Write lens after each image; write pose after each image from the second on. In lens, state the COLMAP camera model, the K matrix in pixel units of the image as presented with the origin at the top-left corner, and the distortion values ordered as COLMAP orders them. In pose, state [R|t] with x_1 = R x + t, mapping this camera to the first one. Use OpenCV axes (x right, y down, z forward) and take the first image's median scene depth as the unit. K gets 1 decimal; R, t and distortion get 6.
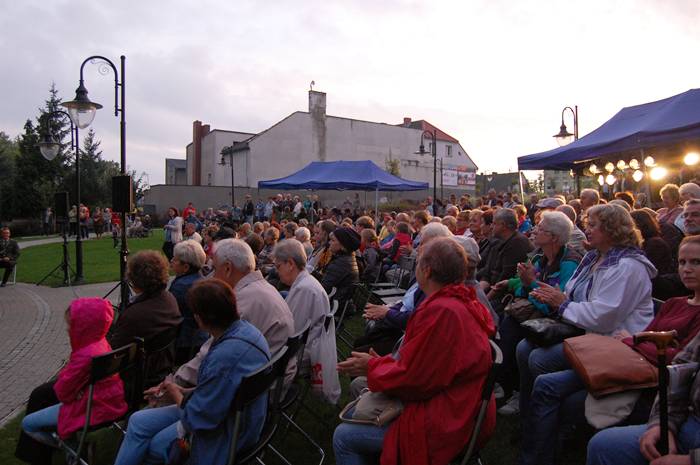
lens RADIAL K [[577.6, 0, 354.8], [0, 577.6, 236.1], [0, 0, 1]] dist [-0.069349, -0.001515]
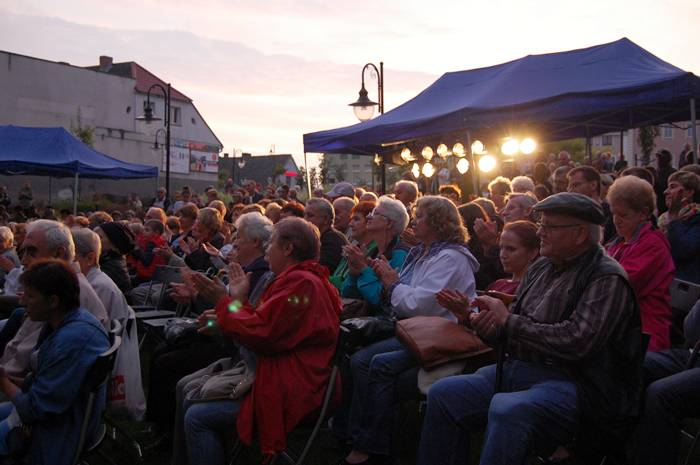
lens RADIAL K [[1002.1, 0, 351.2], [0, 1002.1, 231.8], [0, 0, 1]] dist [-0.045022, 0.000000]
pose [[0.939076, 0.012040, 0.343498, -0.082681], [-0.001942, 0.999556, -0.029726, 0.018087], [-0.343703, 0.027248, 0.938683, -0.167214]]
